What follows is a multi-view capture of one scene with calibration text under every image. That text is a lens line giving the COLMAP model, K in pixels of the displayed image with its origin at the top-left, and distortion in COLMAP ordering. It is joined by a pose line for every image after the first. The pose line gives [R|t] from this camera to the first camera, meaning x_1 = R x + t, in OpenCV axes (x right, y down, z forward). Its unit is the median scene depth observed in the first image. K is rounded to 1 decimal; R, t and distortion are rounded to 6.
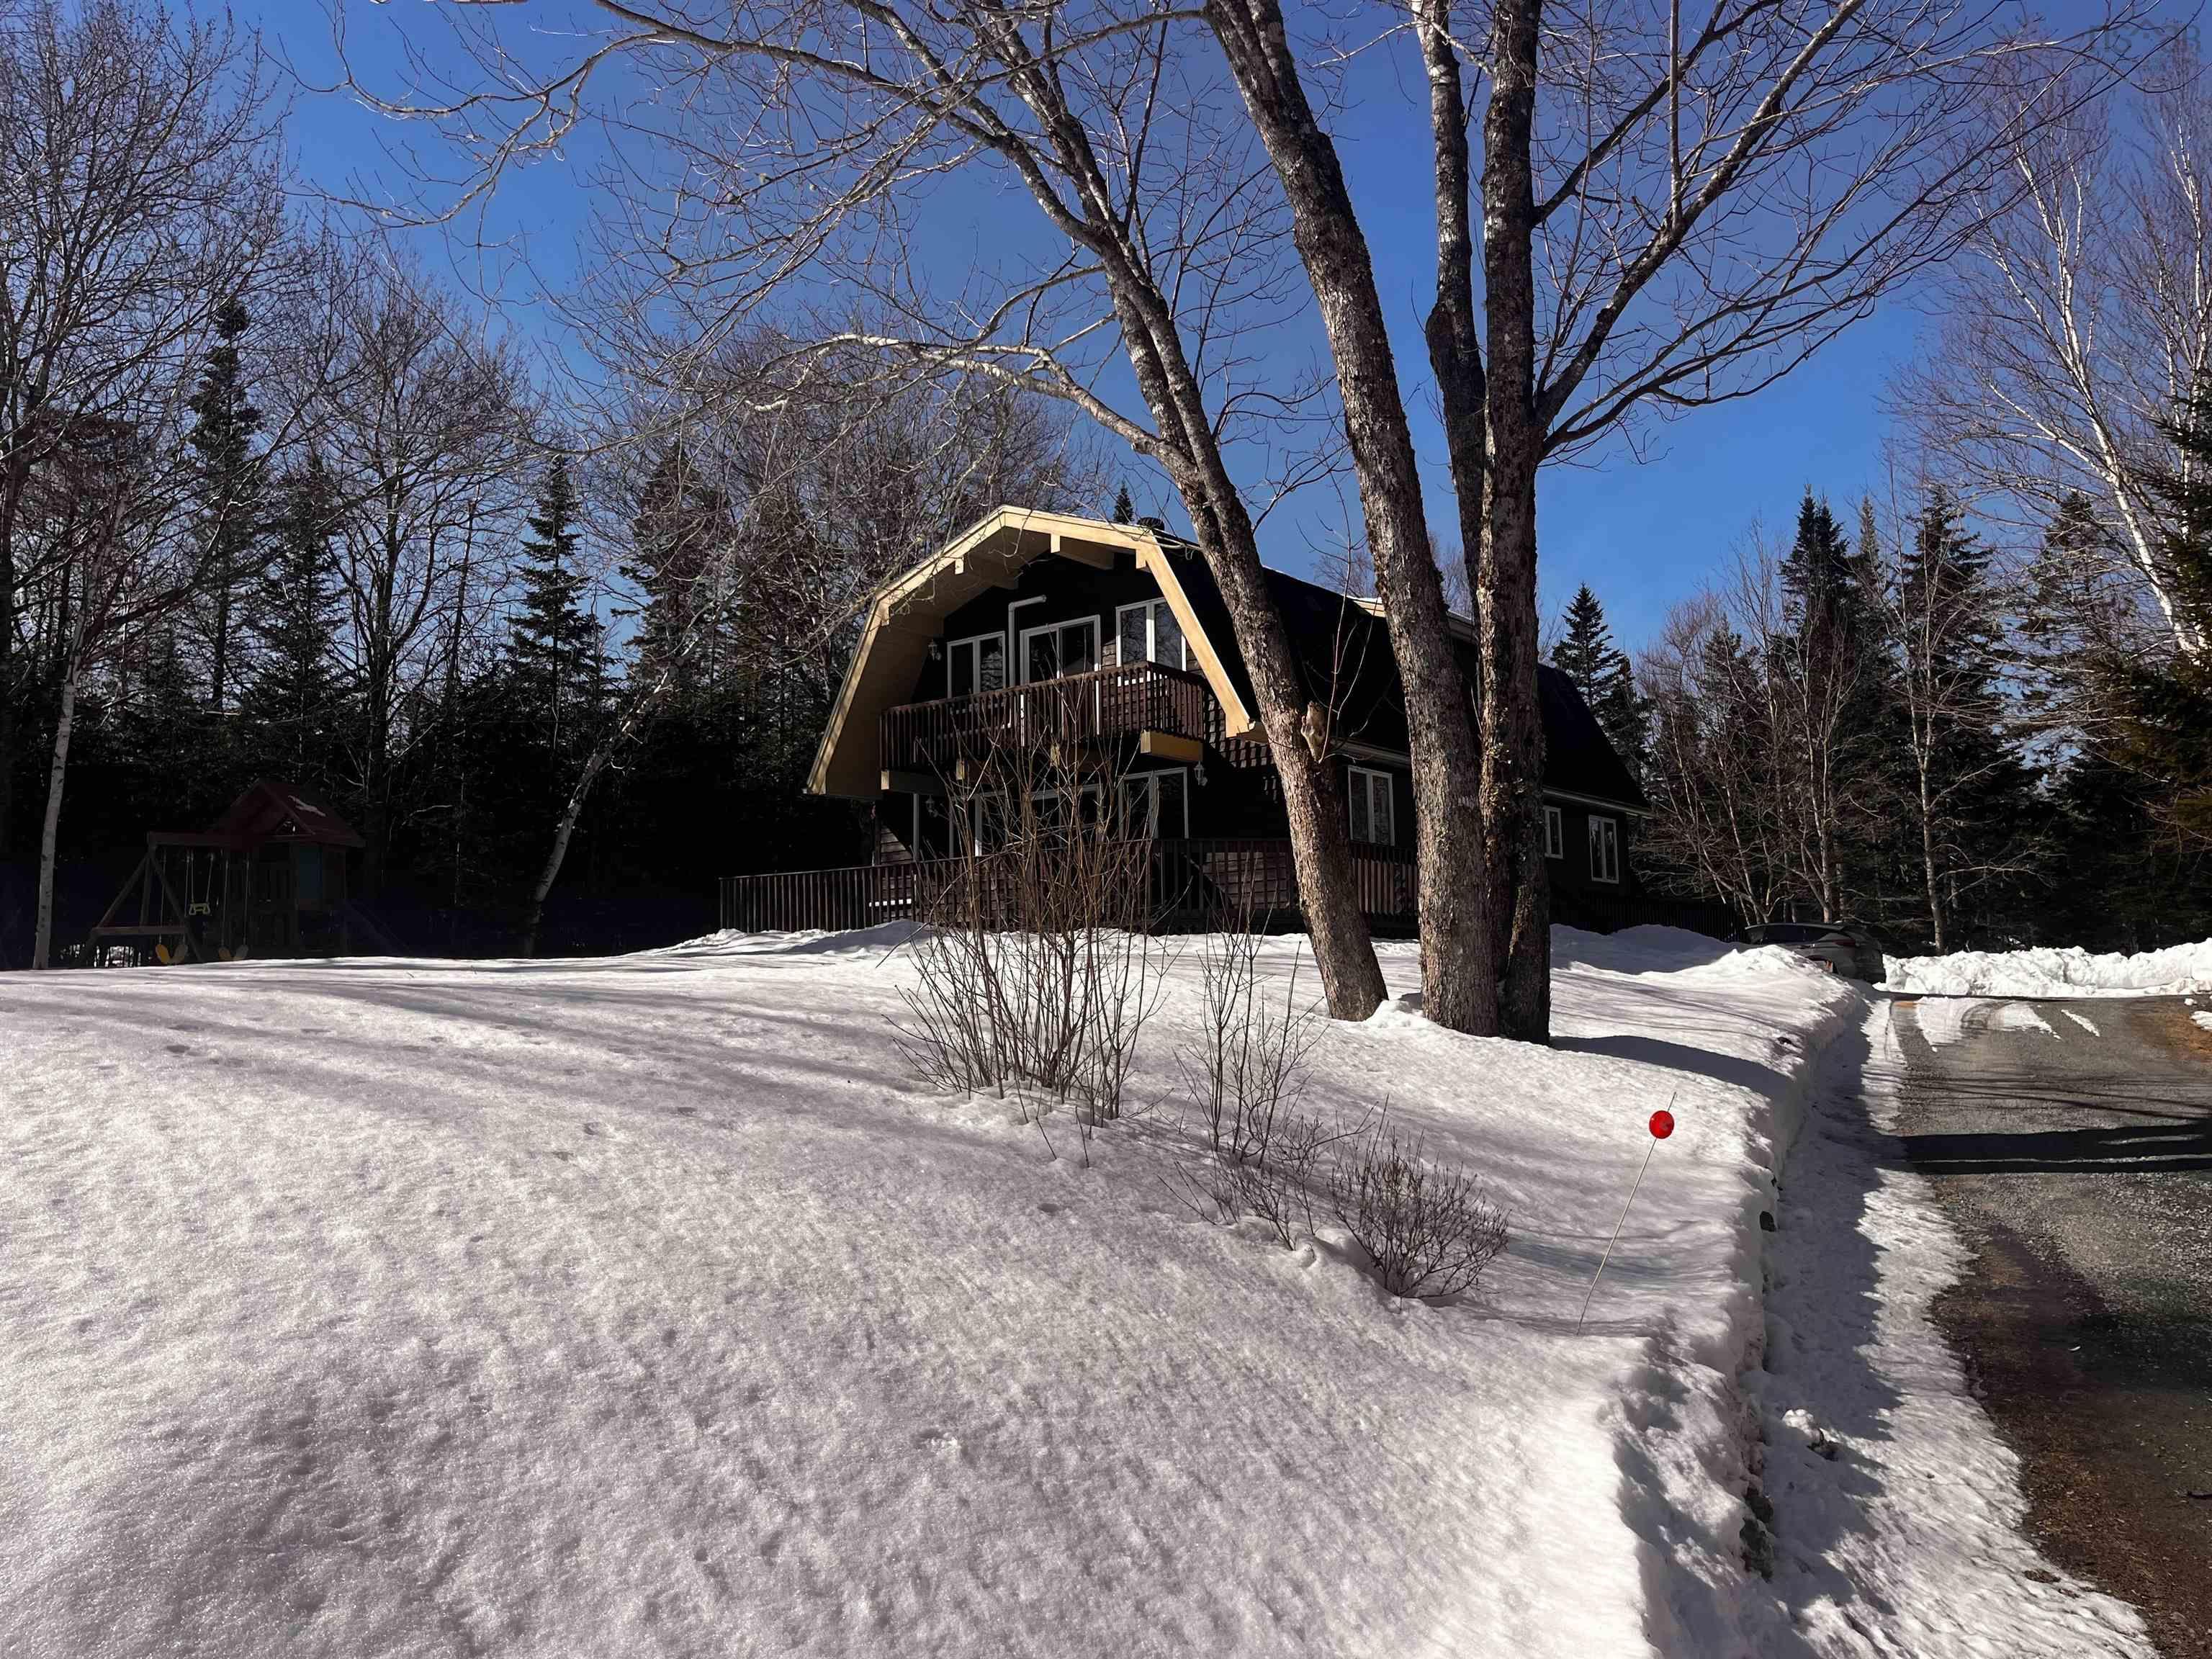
lens RADIAL K [[1720.2, 0, 1106.0], [0, 1720.2, 829.5], [0, 0, 1]] dist [0.068837, -0.002305]
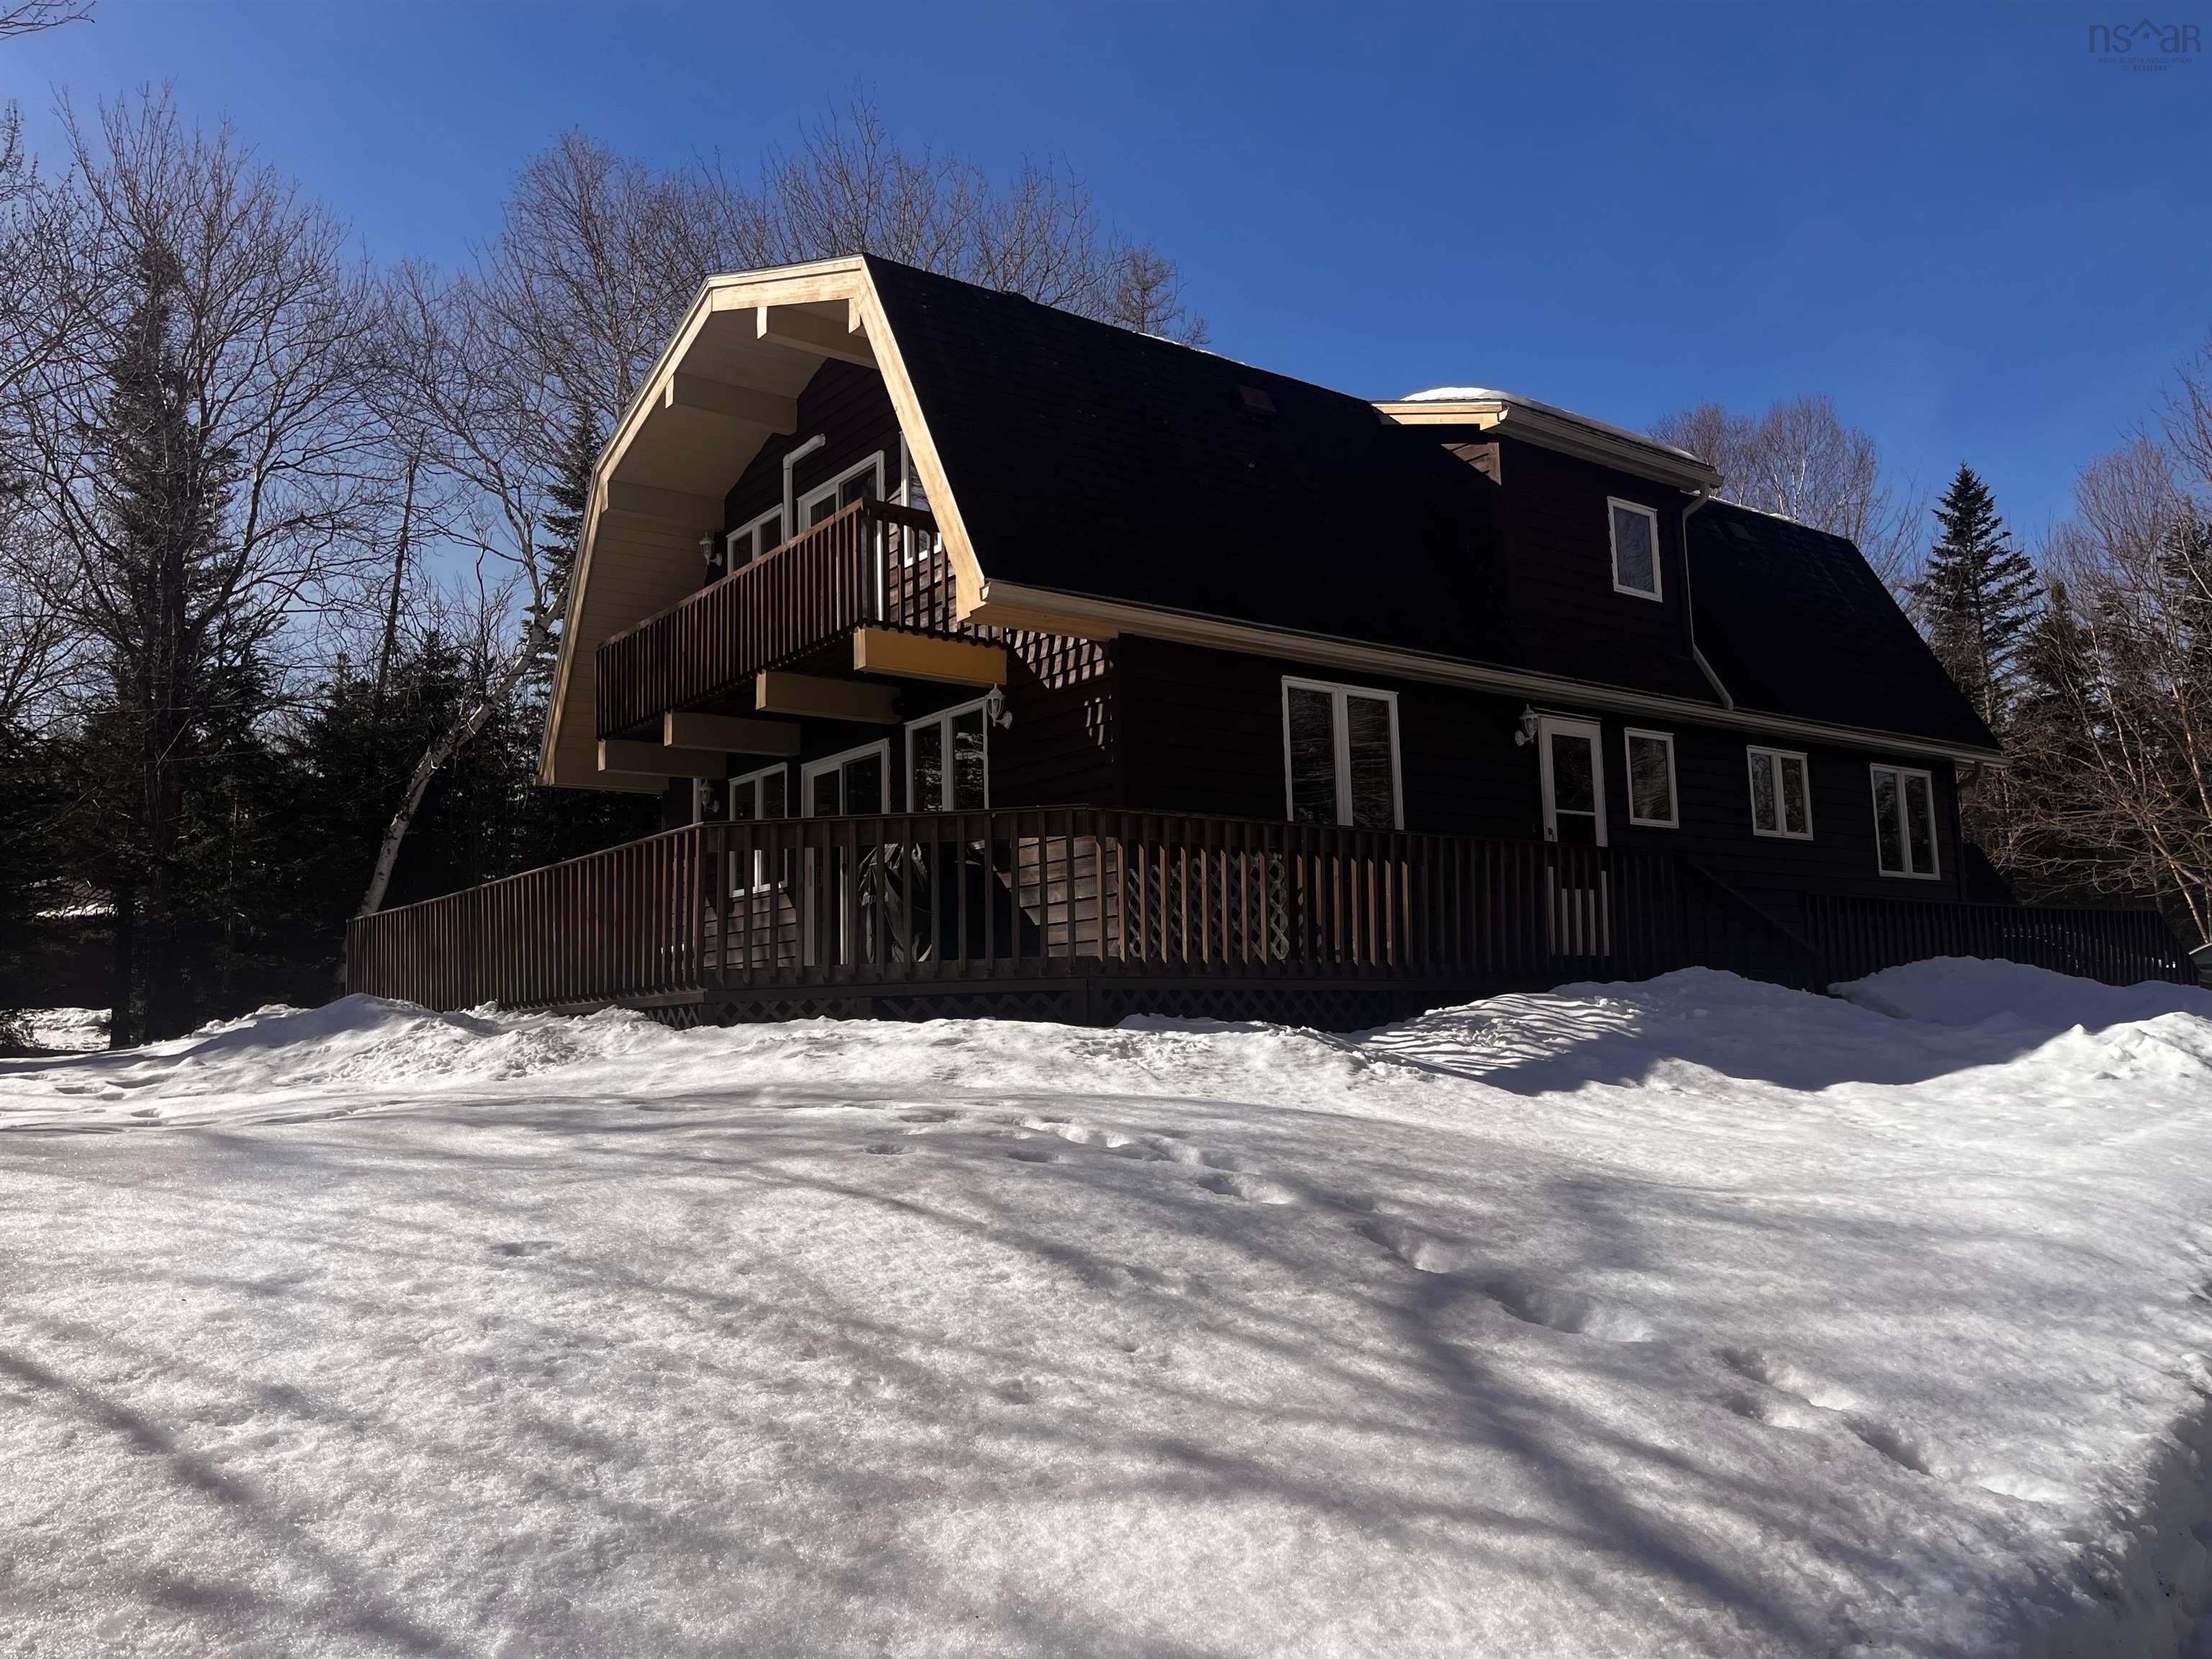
lens RADIAL K [[1720.2, 0, 1106.0], [0, 1720.2, 829.5], [0, 0, 1]] dist [0.068837, -0.002305]
pose [[0.971553, -0.042152, -0.233041, 0.193255], [0.039606, 0.999094, -0.015595, 0.014948], [0.233487, 0.005922, 0.972342, 0.433328]]
